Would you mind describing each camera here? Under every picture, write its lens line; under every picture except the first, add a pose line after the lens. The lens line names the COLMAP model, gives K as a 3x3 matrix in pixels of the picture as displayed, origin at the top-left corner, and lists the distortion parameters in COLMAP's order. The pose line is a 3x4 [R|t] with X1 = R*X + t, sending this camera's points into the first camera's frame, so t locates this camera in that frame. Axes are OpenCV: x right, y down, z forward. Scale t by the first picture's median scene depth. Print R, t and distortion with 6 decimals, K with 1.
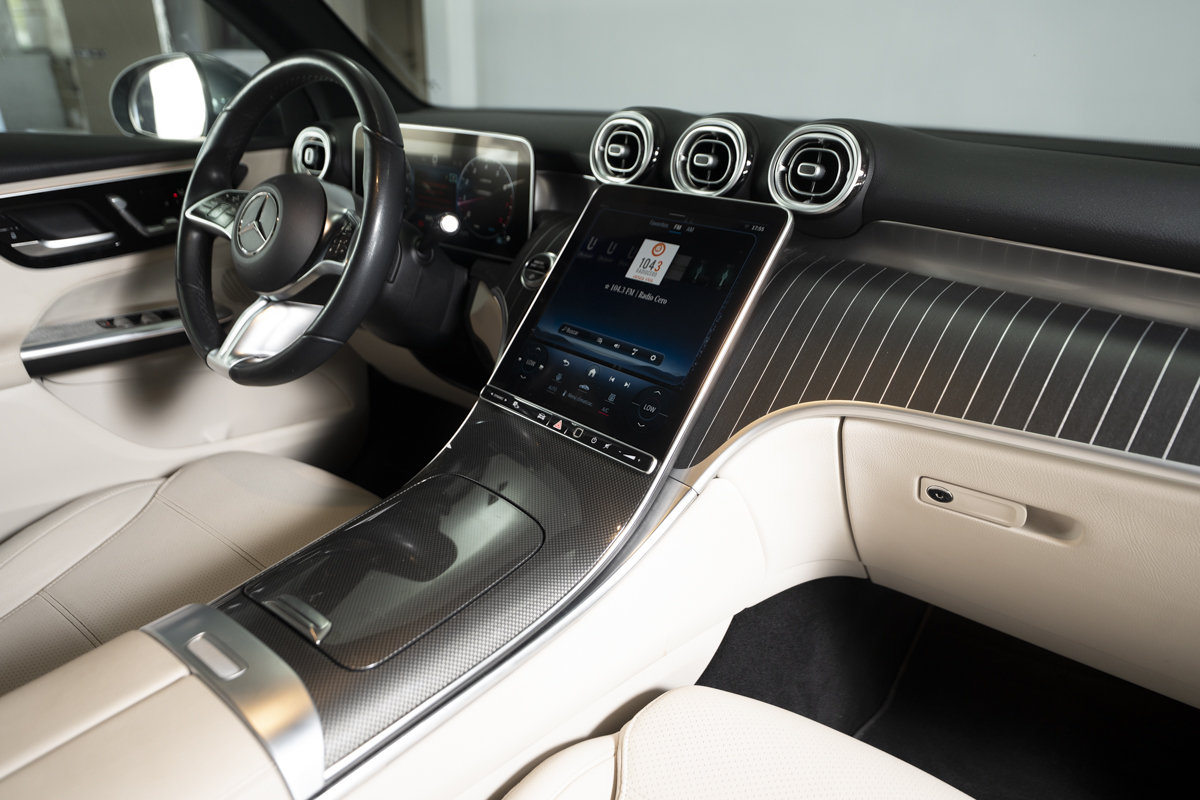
lens RADIAL K [[771.7, 0, 599.2], [0, 771.7, 403.0], [0, 0, 1]] dist [0.018177, -0.000313]
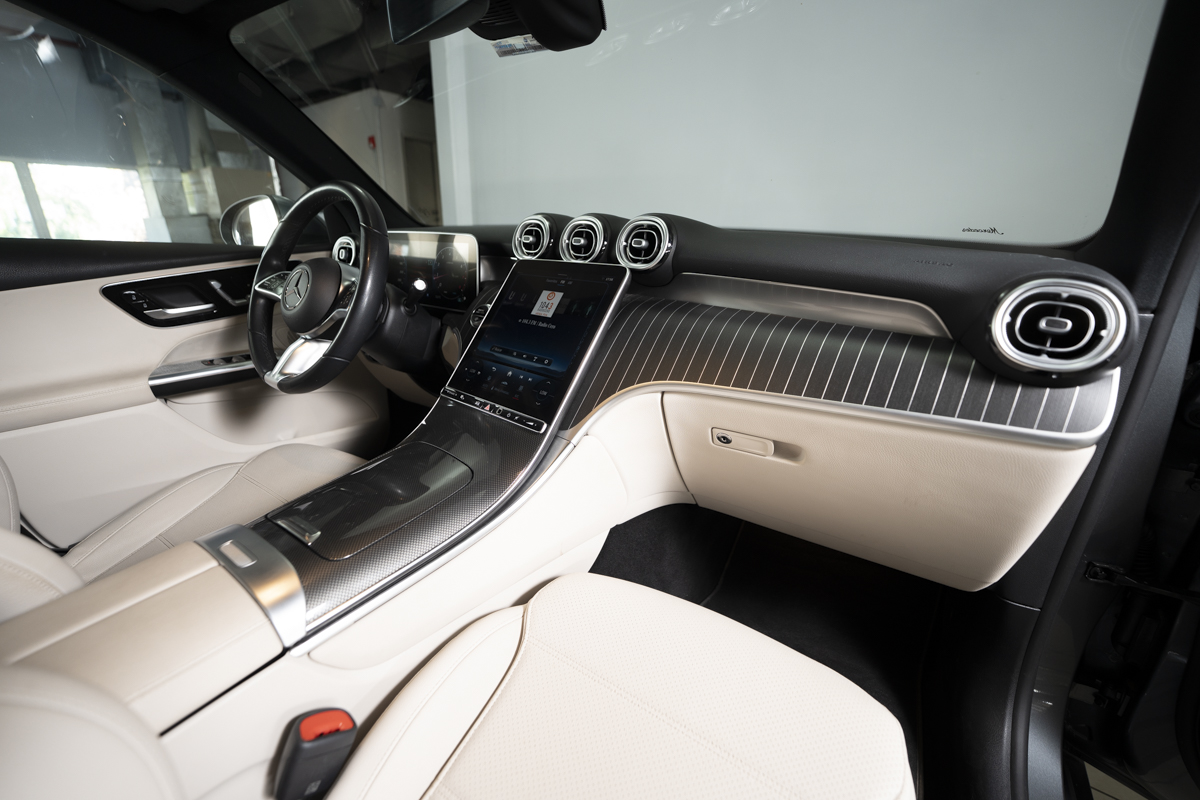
lens RADIAL K [[484.0, 0, 597.5], [0, 484.0, 401.4], [0, 0, 1]] dist [-0.031726, 0.003119]
pose [[0.996968, -0.031758, 0.071032, 0.093609], [0.035437, 0.998063, -0.051136, 0.069795], [-0.069270, 0.053498, 0.996162, 0.019207]]
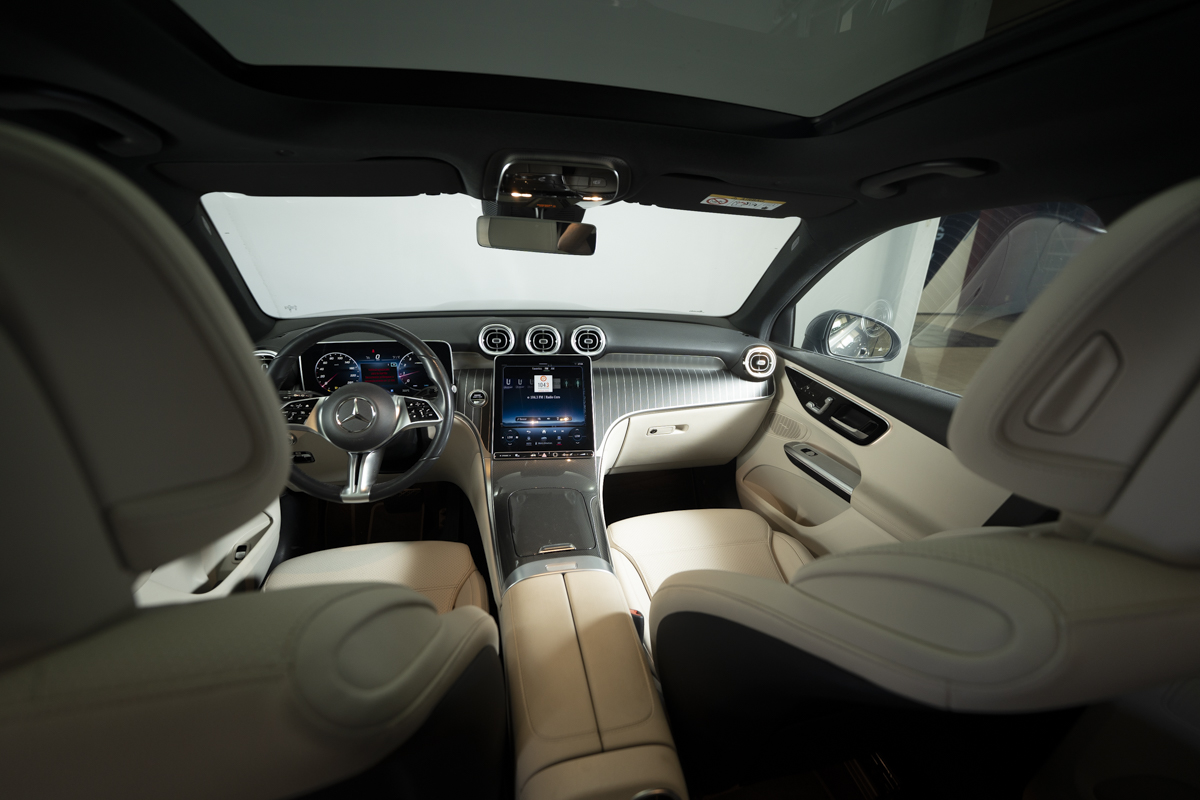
lens RADIAL K [[484.0, 0, 597.5], [0, 484.0, 401.4], [0, 0, 1]] dist [-0.031726, 0.003119]
pose [[0.629091, -0.265141, 0.730716, -0.987964], [0.285007, 0.953241, 0.100515, -0.233529], [-0.723198, 0.145027, 0.675242, -0.196156]]
